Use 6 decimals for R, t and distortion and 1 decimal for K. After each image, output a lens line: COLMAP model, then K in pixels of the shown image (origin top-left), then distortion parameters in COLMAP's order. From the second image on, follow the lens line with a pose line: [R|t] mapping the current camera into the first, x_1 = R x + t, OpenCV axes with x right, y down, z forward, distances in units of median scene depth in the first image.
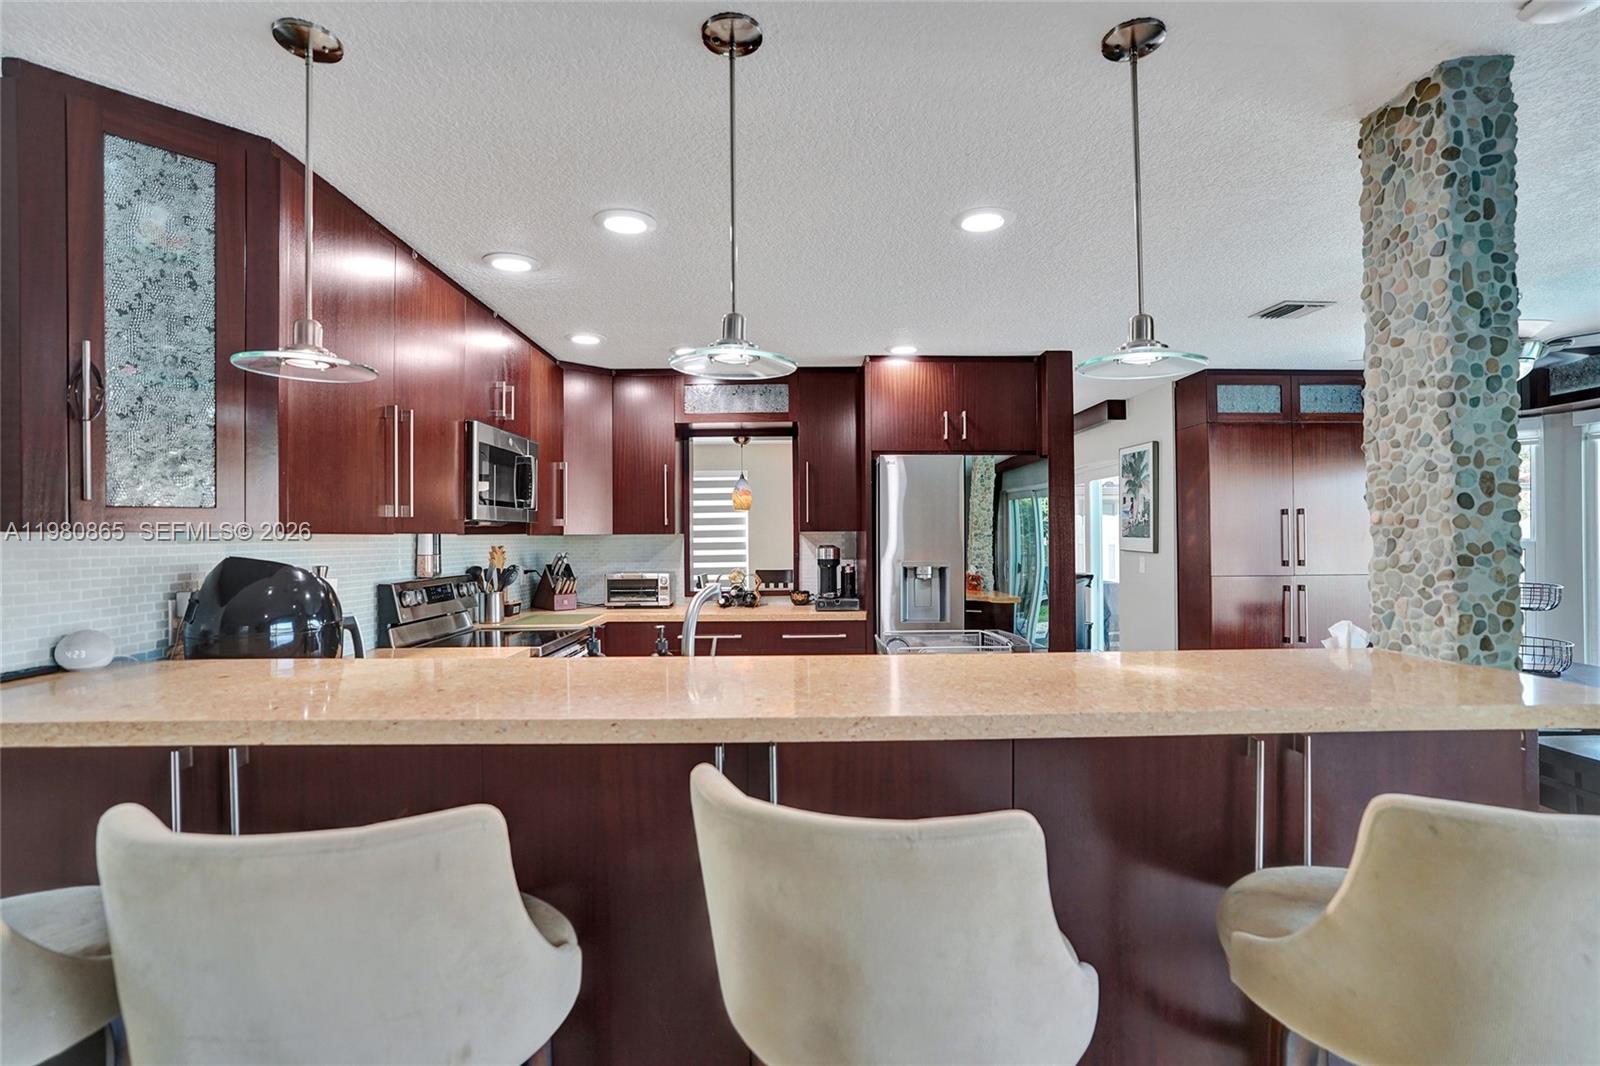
lens RADIAL K [[754.0, 0, 801.2], [0, 754.0, 536.5], [0, 0, 1]] dist [-0.050677, 0.025923]
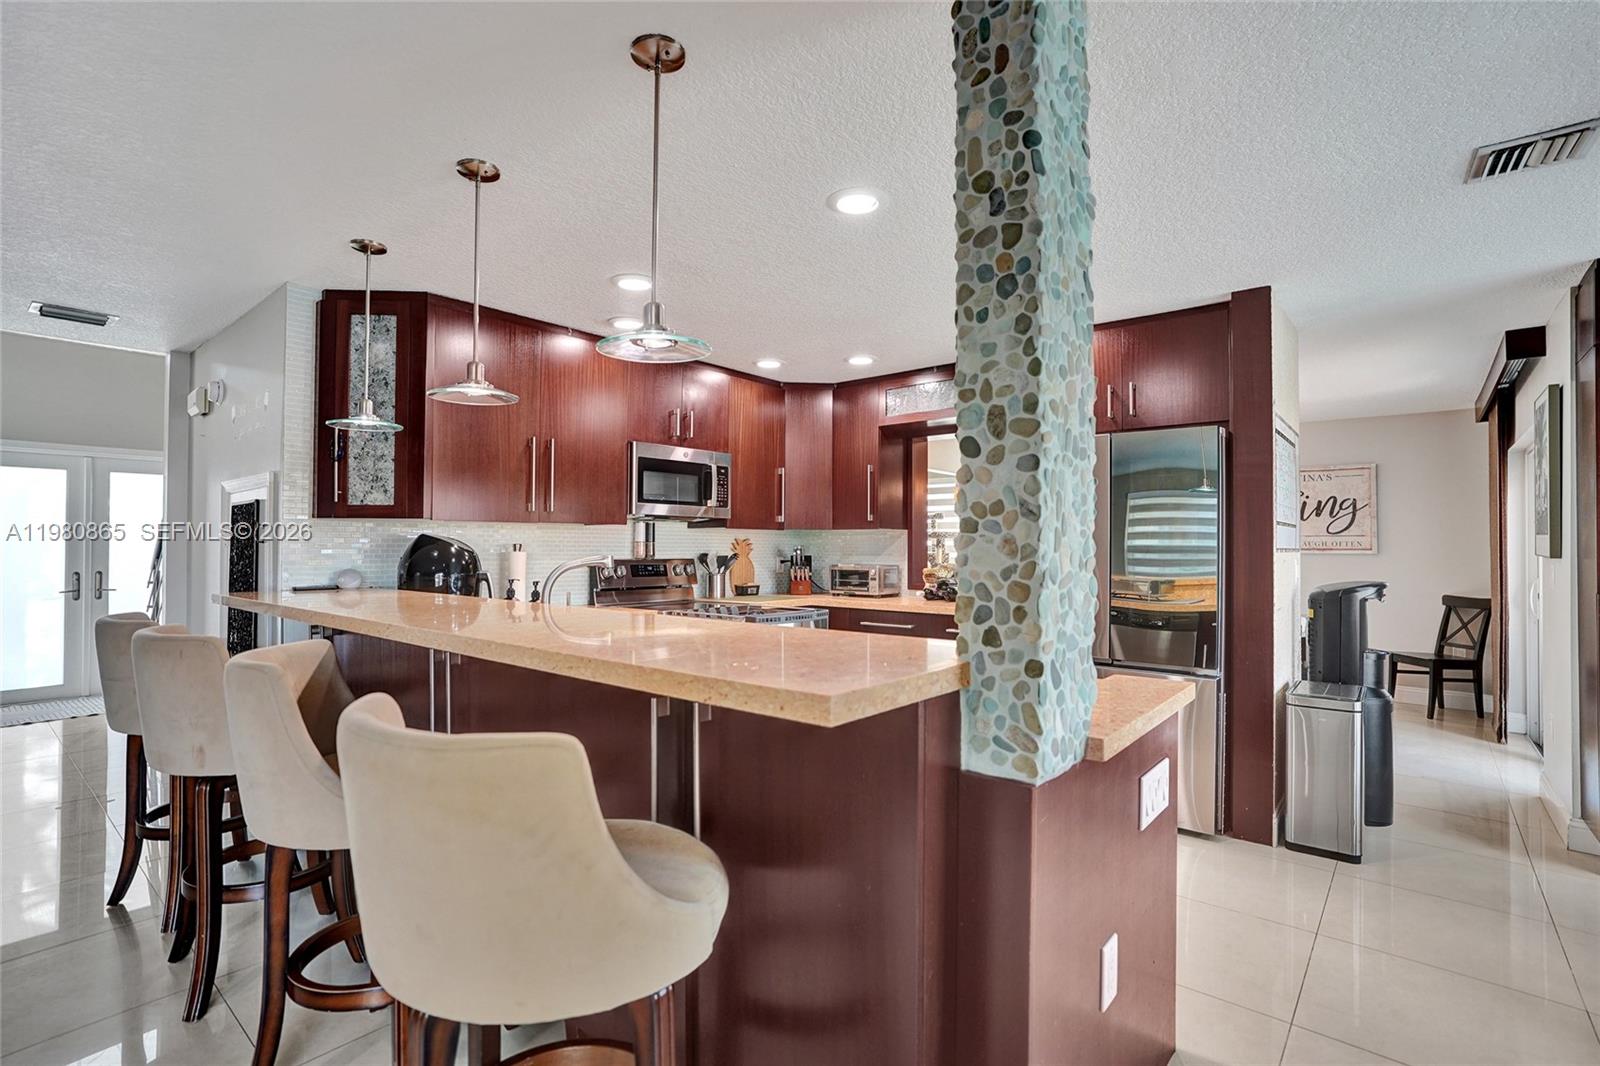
lens RADIAL K [[754.0, 0, 801.2], [0, 754.0, 536.5], [0, 0, 1]] dist [-0.050677, 0.025923]
pose [[0.760063, -0.000673, -0.649848, 1.268973], [-0.007625, 0.999921, -0.009954, 0.052874], [0.649804, 0.012521, 0.759999, 0.296512]]
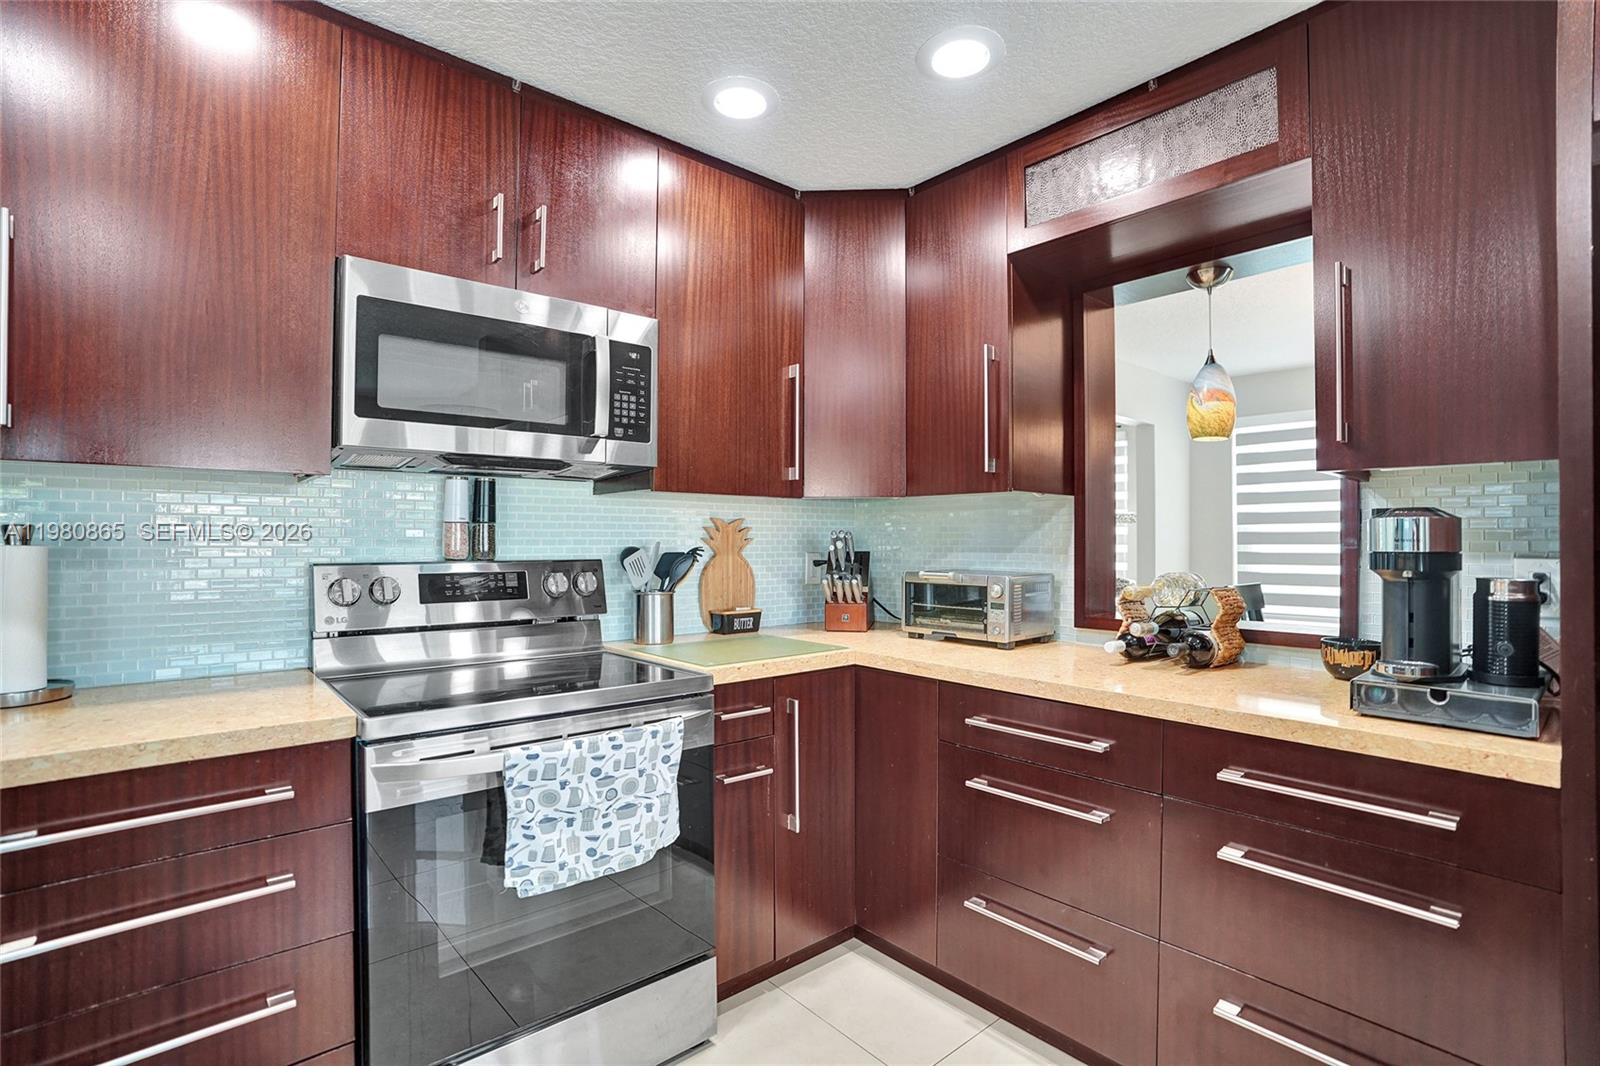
lens RADIAL K [[754.0, 0, 801.2], [0, 754.0, 536.5], [0, 0, 1]] dist [-0.050677, 0.025923]
pose [[0.641363, 0.004999, -0.767221, 0.300766], [-0.004746, 0.999985, 0.002549, 0.067065], [0.767223, 0.002006, 0.641378, 1.692020]]
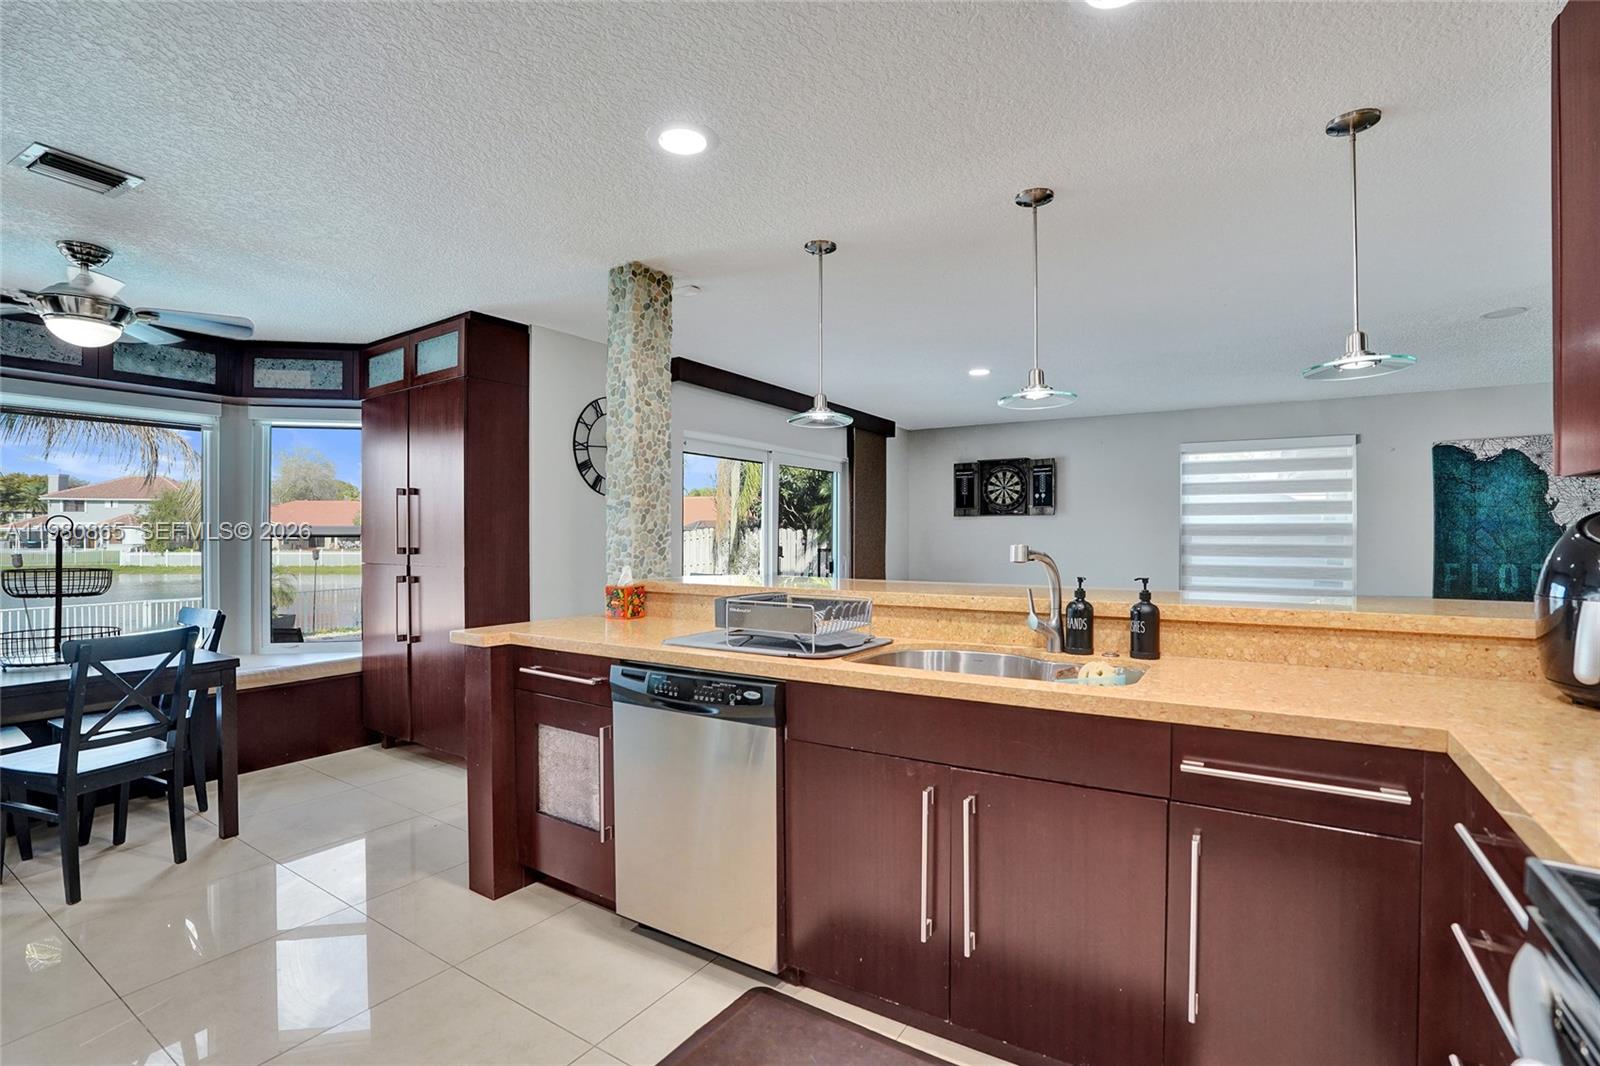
lens RADIAL K [[728.5, 0, 800.0], [0, 728.5, 533.0], [0, 0, 1]] dist [-0.046853, 0.000157]
pose [[-0.838561, 0.006172, 0.544772, -0.473019], [0.003889, 0.999978, -0.005341, 0.061616], [-0.544794, -0.002360, -0.838567, 2.403124]]
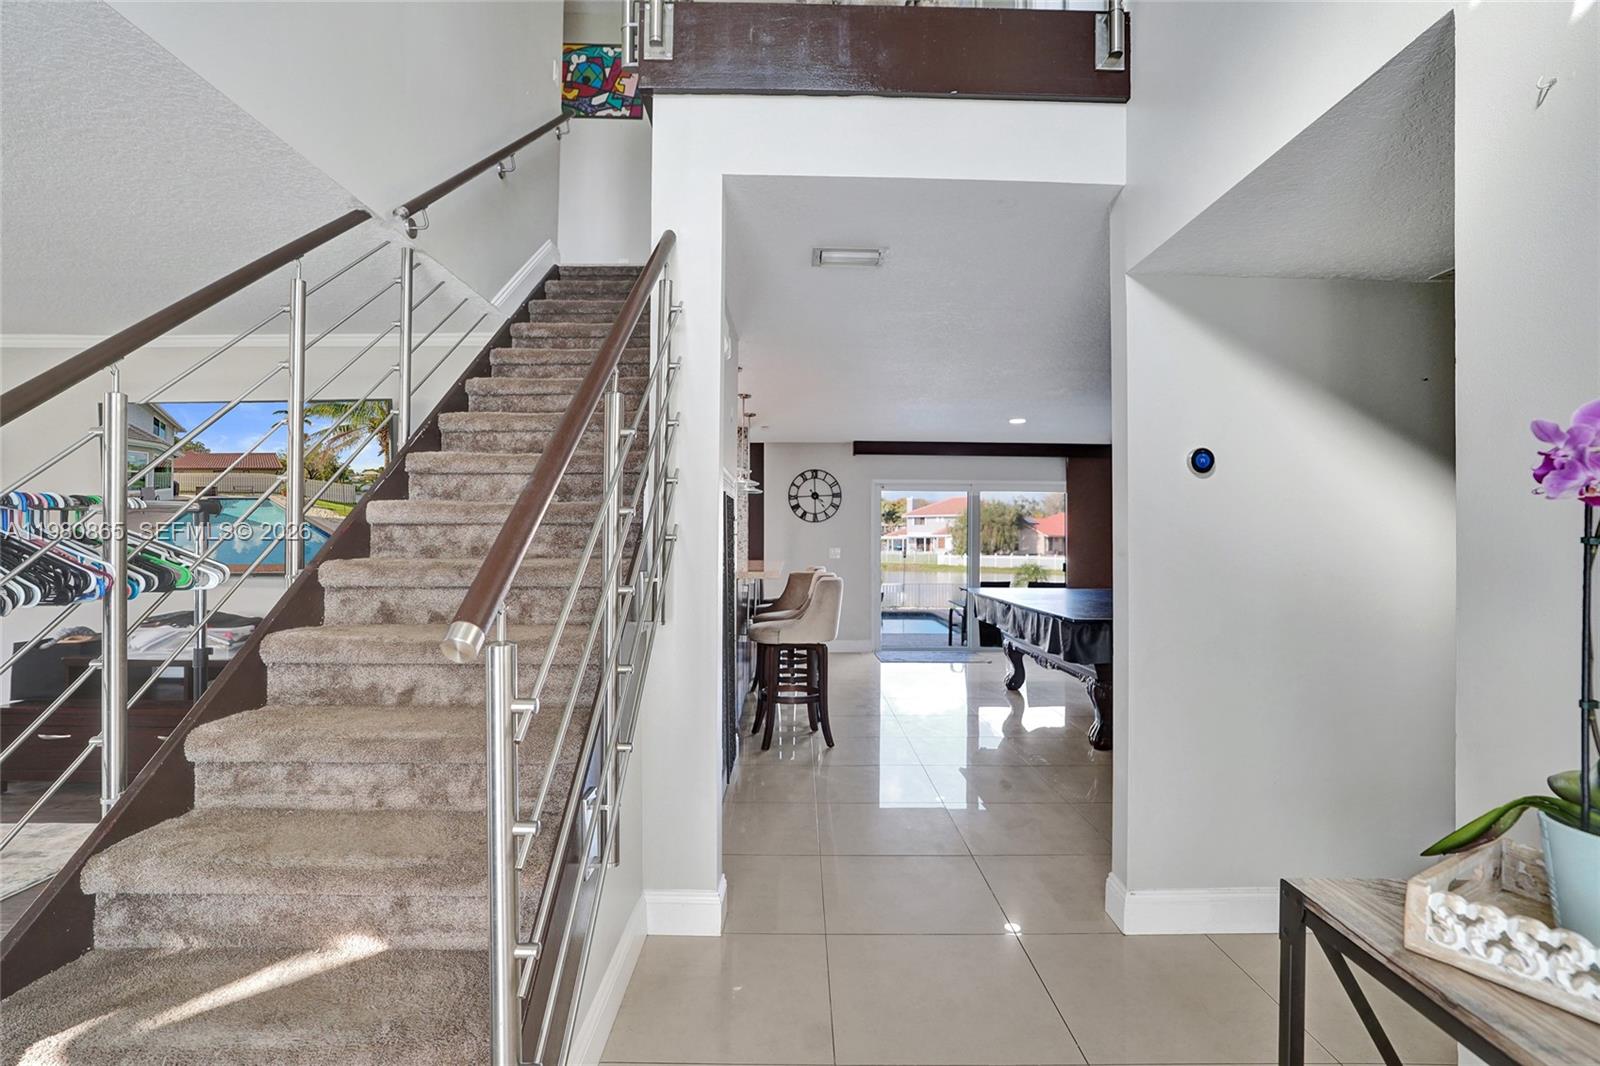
lens RADIAL K [[754.0, 0, 801.2], [0, 754.0, 536.5], [0, 0, 1]] dist [-0.050677, 0.025923]
pose [[0.007860, 0.010254, 0.999917, -3.630533], [-0.008455, 0.999912, -0.010188, 0.064851], [-0.999933, -0.008374, 0.007946, 0.609793]]
